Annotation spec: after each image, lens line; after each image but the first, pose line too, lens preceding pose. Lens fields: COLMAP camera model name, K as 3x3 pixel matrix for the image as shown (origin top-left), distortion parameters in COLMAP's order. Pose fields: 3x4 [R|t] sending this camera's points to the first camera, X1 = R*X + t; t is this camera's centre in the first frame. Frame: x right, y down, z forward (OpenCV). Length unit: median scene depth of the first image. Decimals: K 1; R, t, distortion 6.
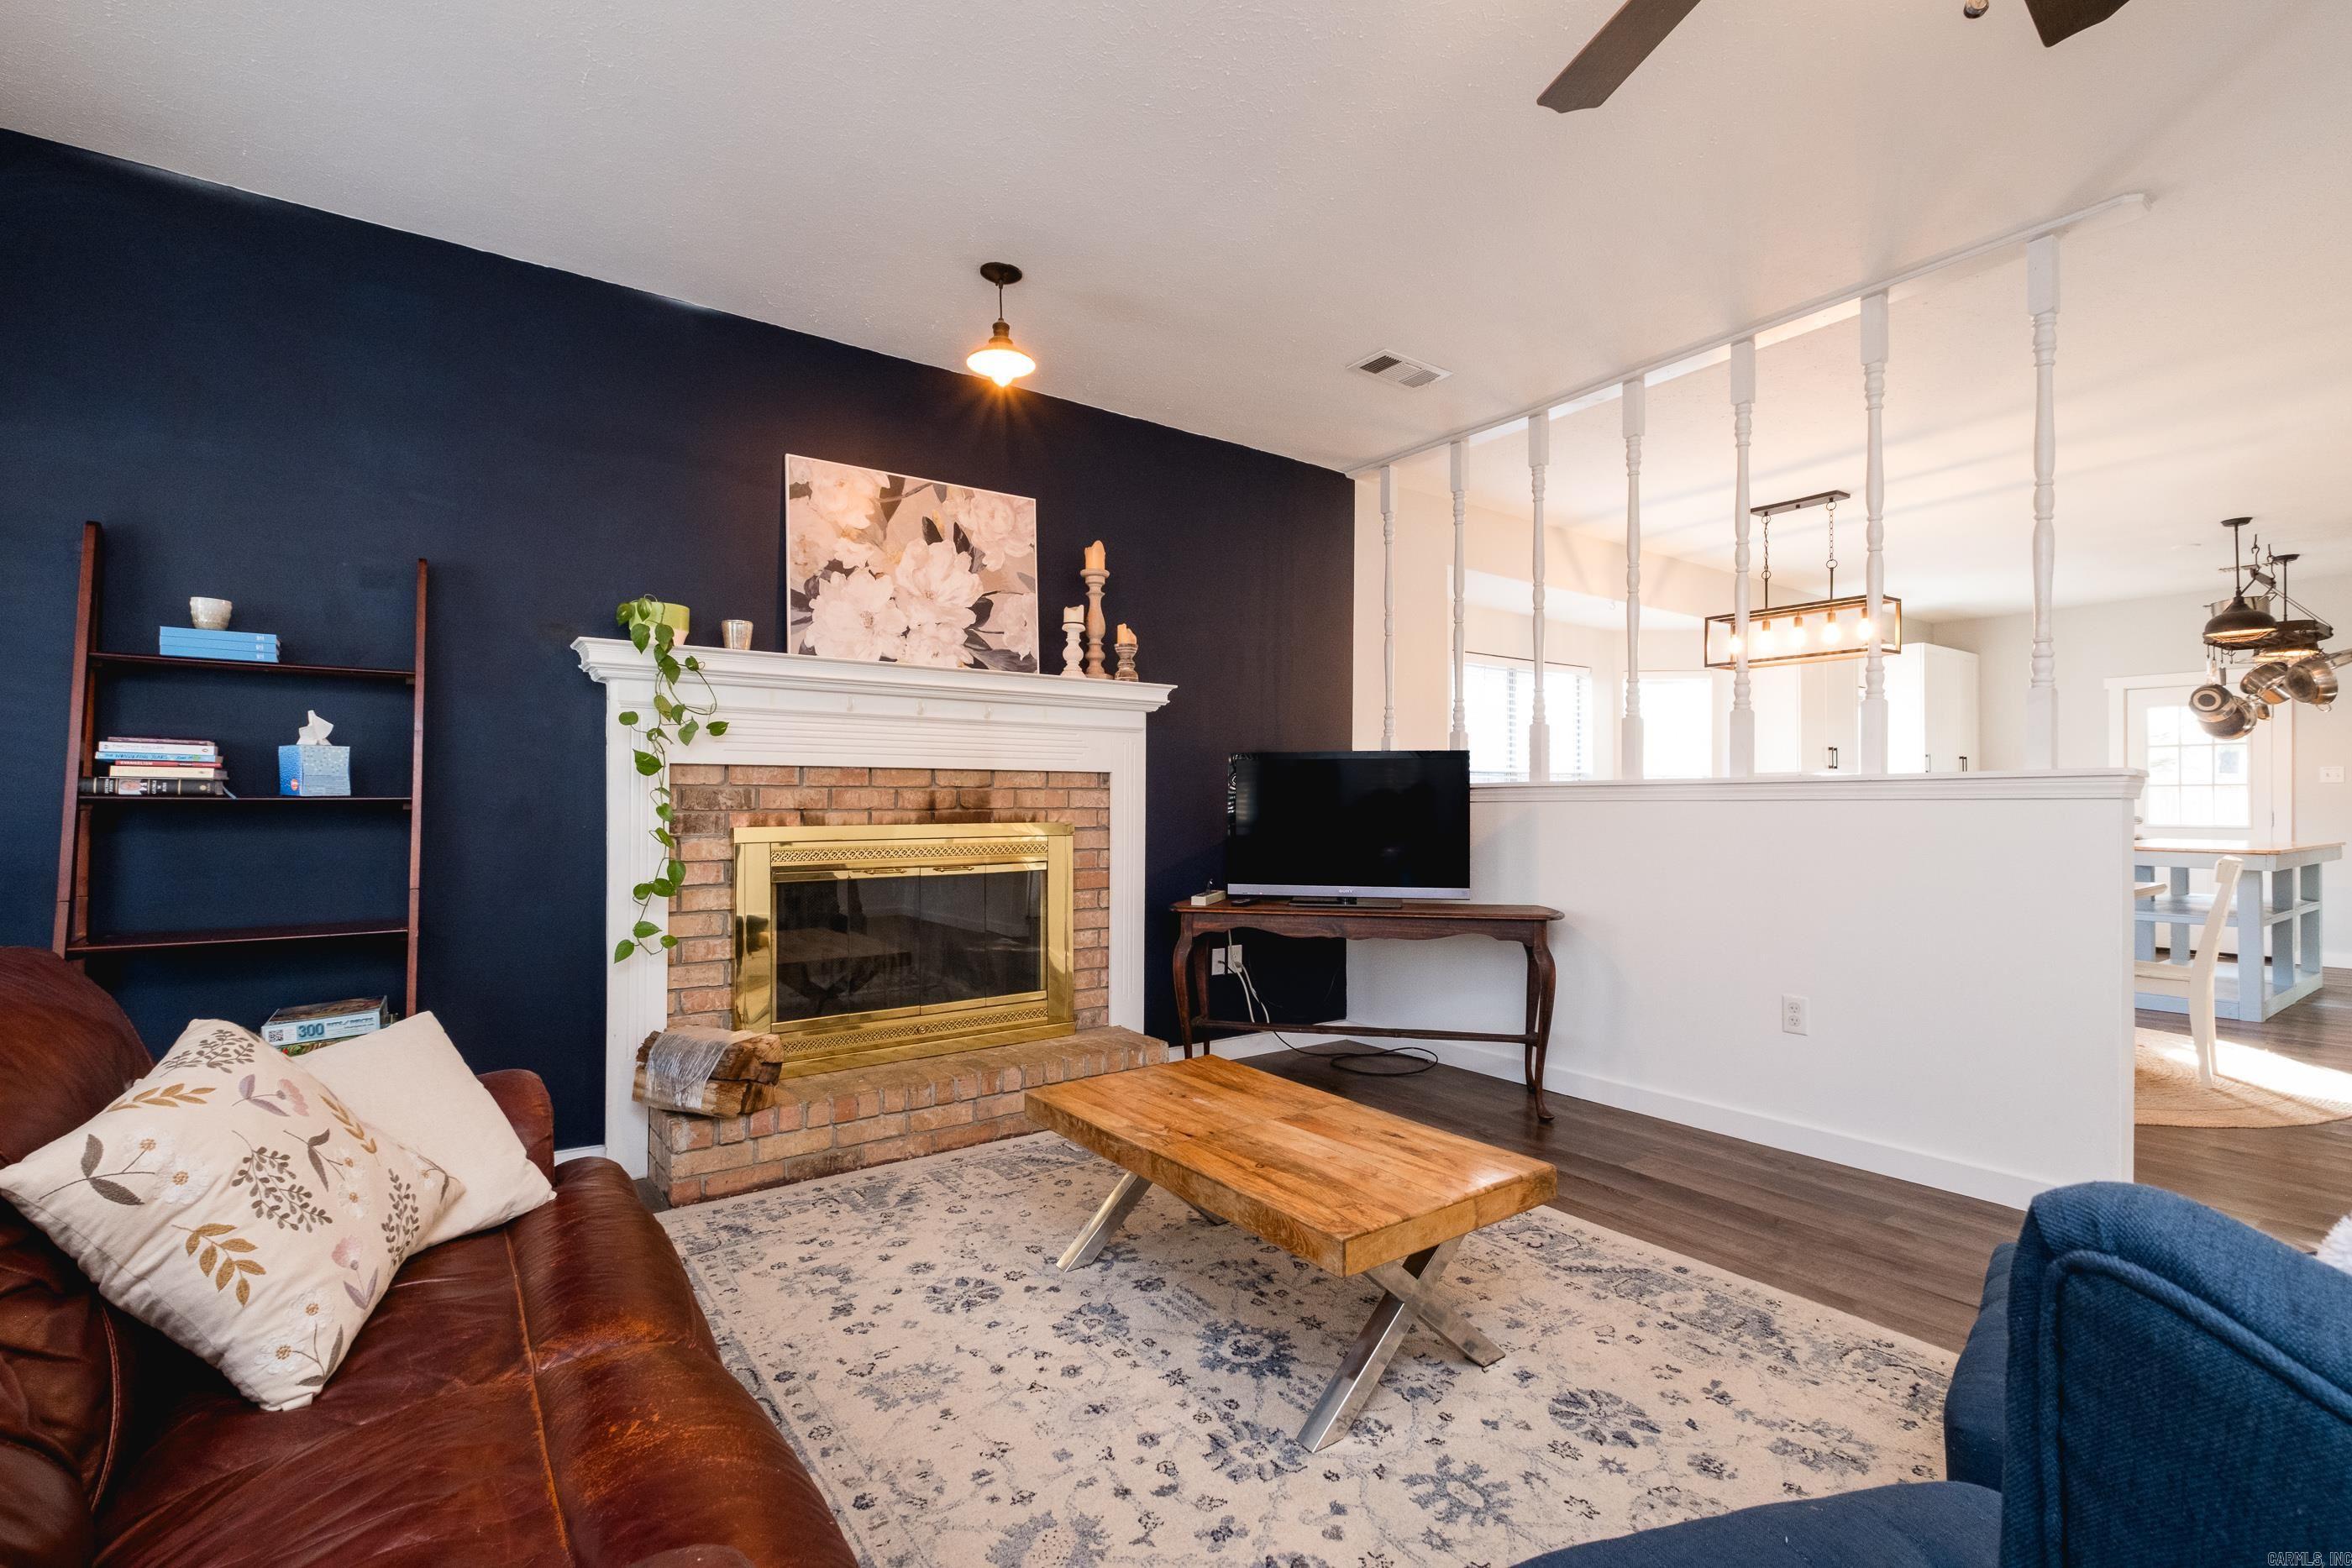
lens RADIAL K [[1046.4, 0, 1180.6], [0, 1046.4, 795.8], [0, 0, 1]] dist [0.000533, -0.000664]
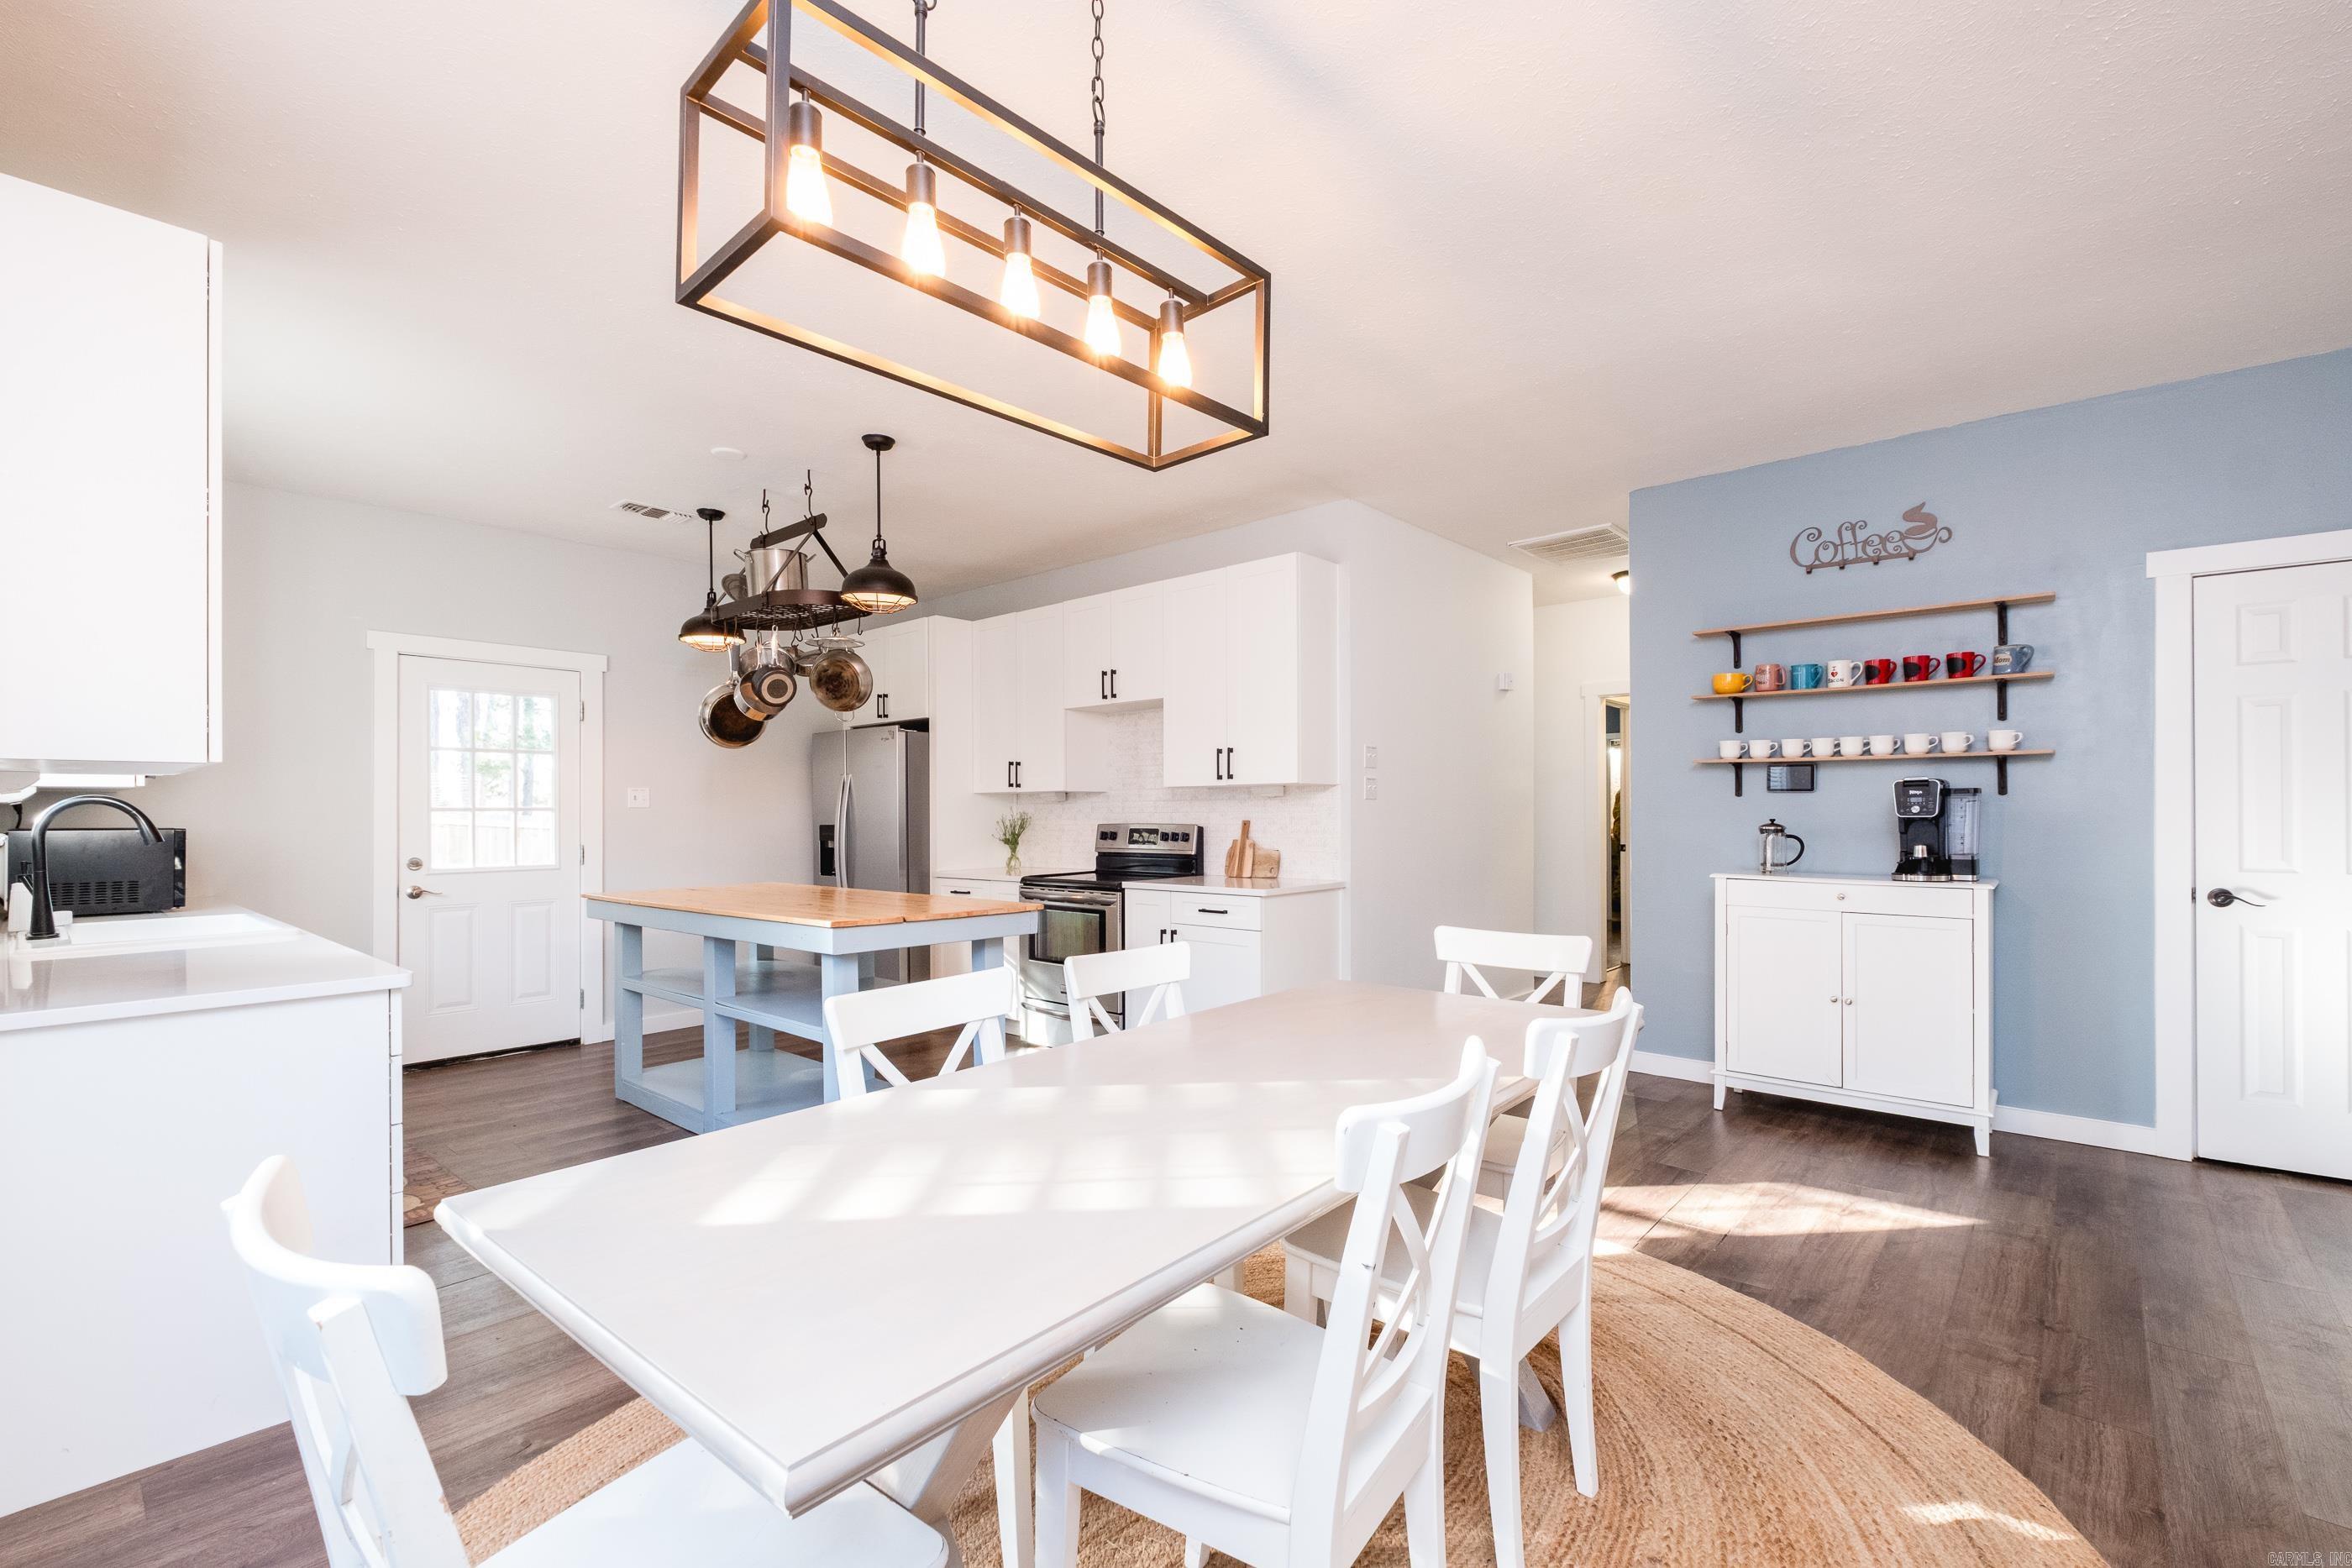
lens RADIAL K [[1015.0, 0, 1184.0], [0, 1015.0, 813.6], [0, 0, 1]] dist [0.002010, 0.000000]
pose [[-0.230969, -0.001761, 0.972959, 0.459397], [-0.003381, 0.999994, 0.001007, -0.019607], [-0.972955, -0.003057, -0.230974, 1.500073]]
